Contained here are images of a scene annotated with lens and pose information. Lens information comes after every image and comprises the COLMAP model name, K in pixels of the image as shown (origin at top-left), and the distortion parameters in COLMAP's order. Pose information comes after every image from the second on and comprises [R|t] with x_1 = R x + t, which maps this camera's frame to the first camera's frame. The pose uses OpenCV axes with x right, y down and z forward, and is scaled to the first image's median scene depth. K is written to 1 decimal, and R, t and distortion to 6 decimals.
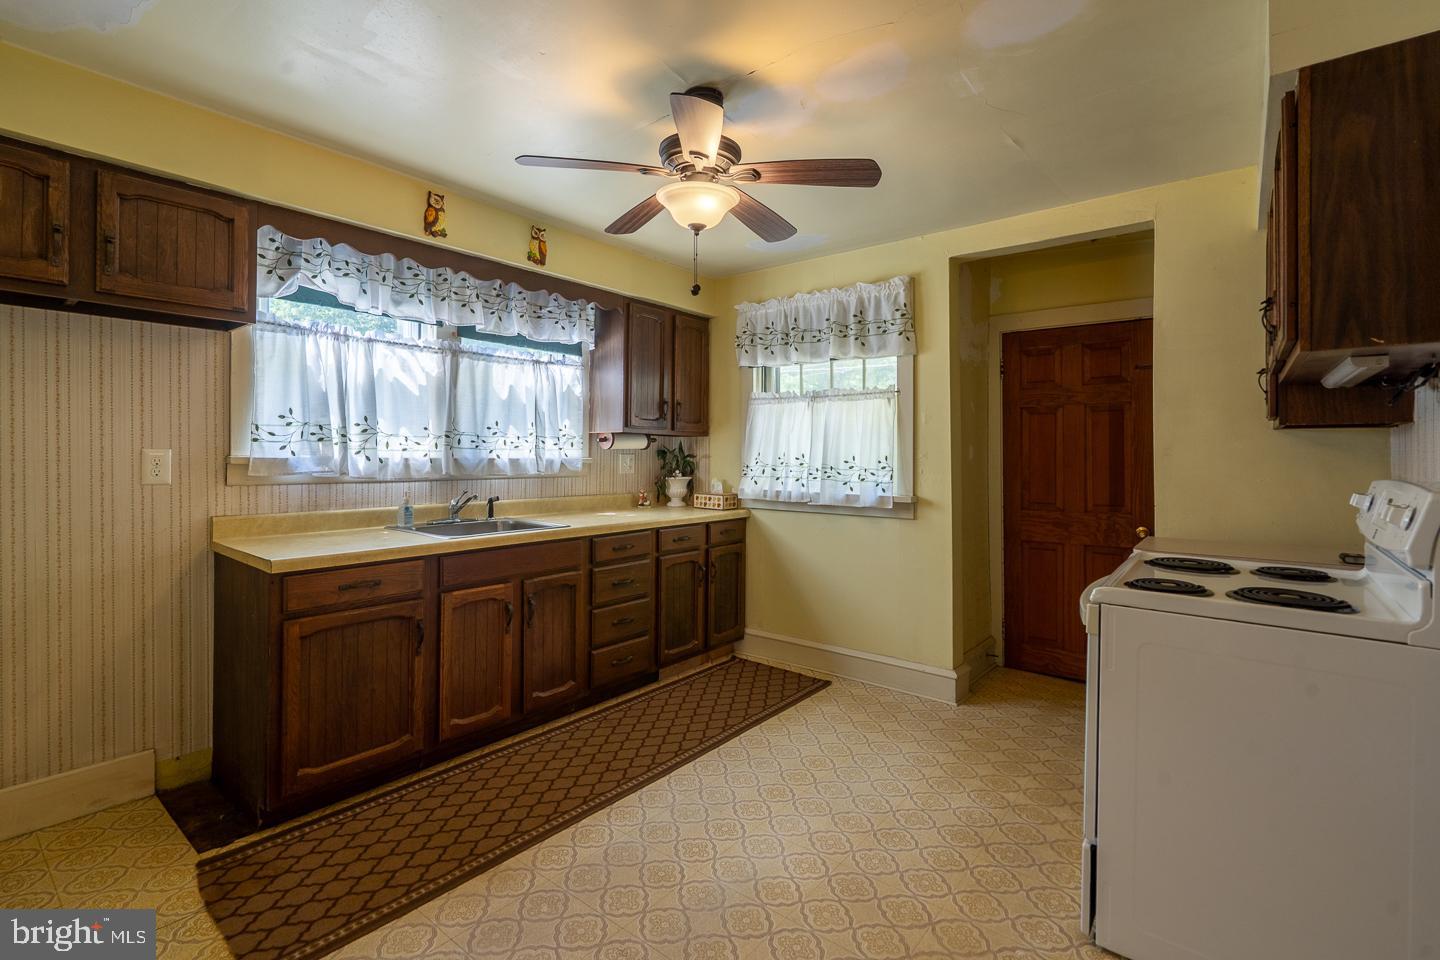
lens RADIAL K [[654.1, 0, 712.9], [0, 654.1, 454.0], [0, 0, 1]] dist [-0.002254, -0.000076]
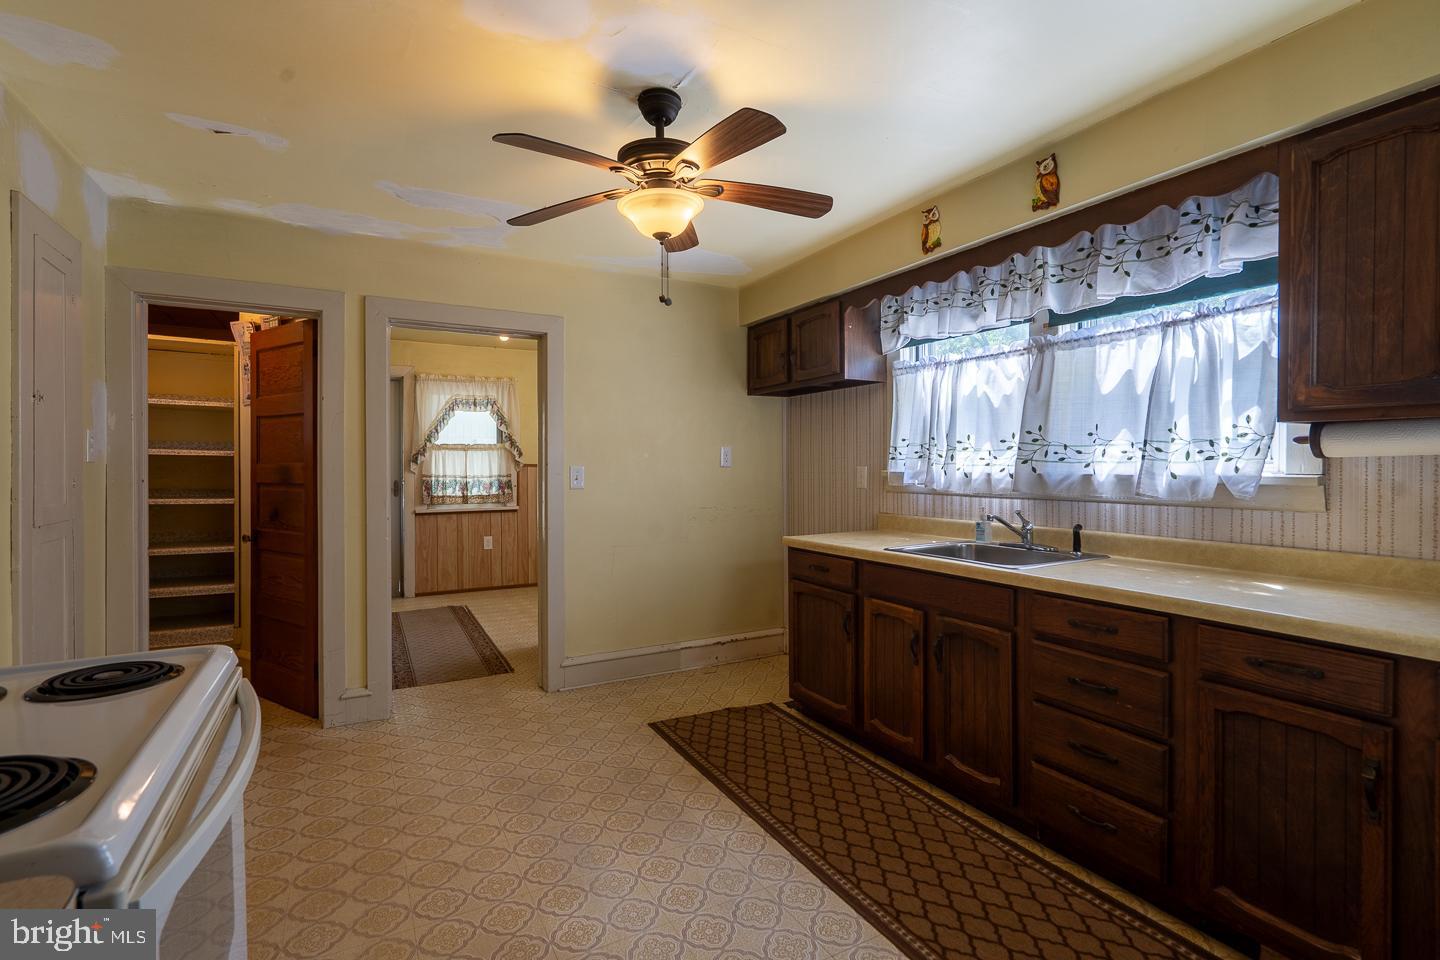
lens RADIAL K [[660.5, 0, 707.3], [0, 660.5, 470.1], [0, 0, 1]] dist [-0.002252, 0.001535]
pose [[-0.380976, -0.001535, -0.924584, 0.539476], [-0.001830, 0.999998, -0.000906, 0.003340], [0.924583, 0.001346, -0.380978, 0.897779]]
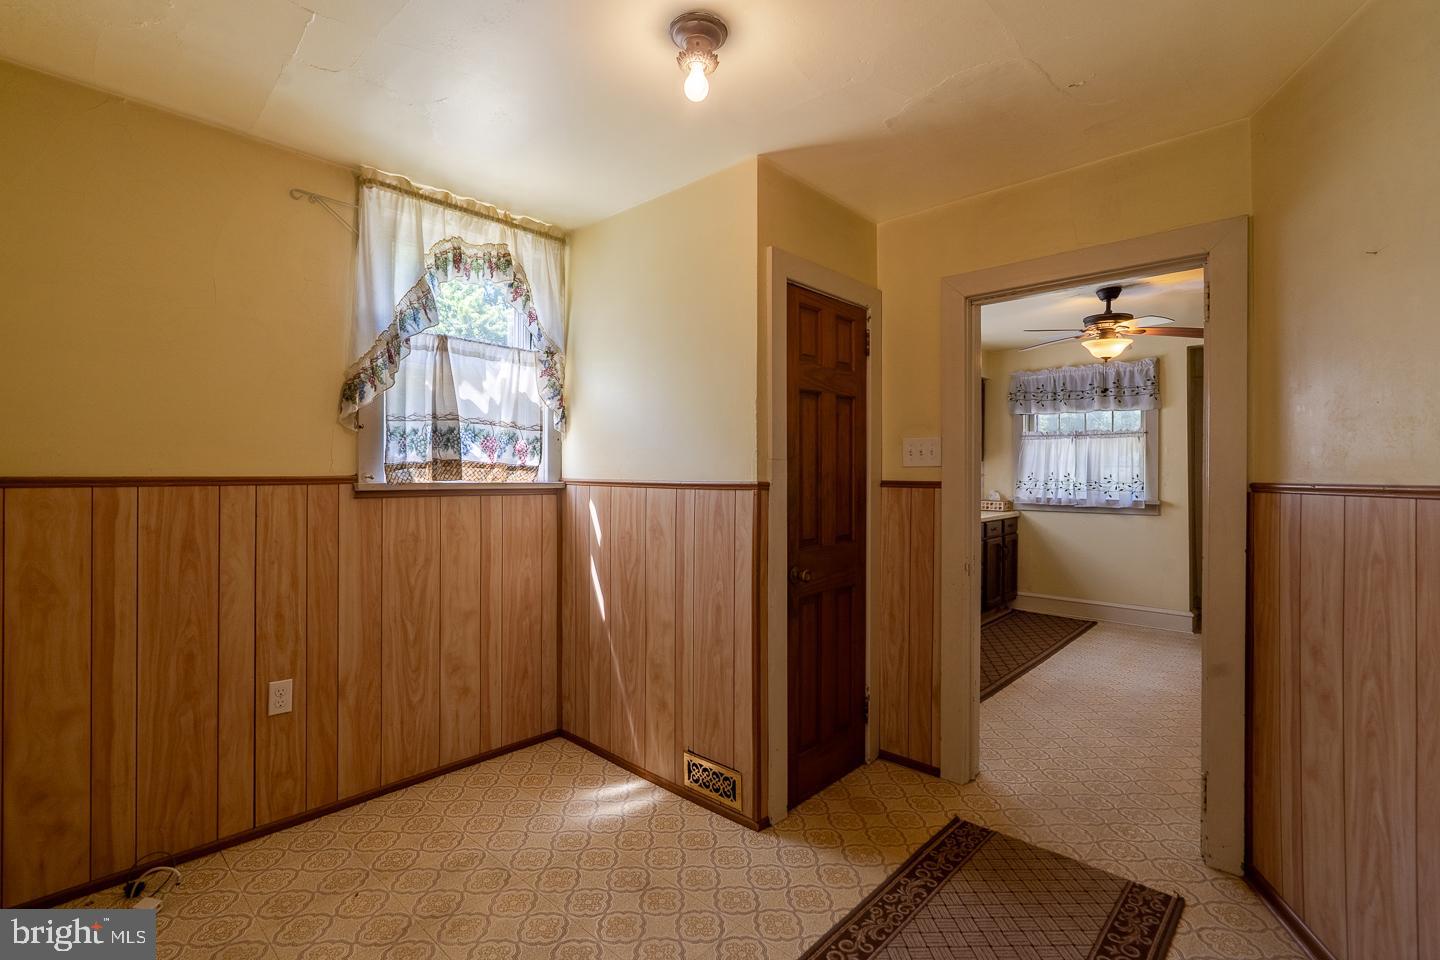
lens RADIAL K [[636.0, 0, 717.8], [0, 636.0, 474.5], [0, 0, 1]] dist [-0.000518, -0.000064]
pose [[0.997037, -0.007807, -0.076528, -0.638222], [0.008412, 0.999936, 0.007592, -0.017247], [0.076463, -0.008213, 0.997039, -0.595540]]
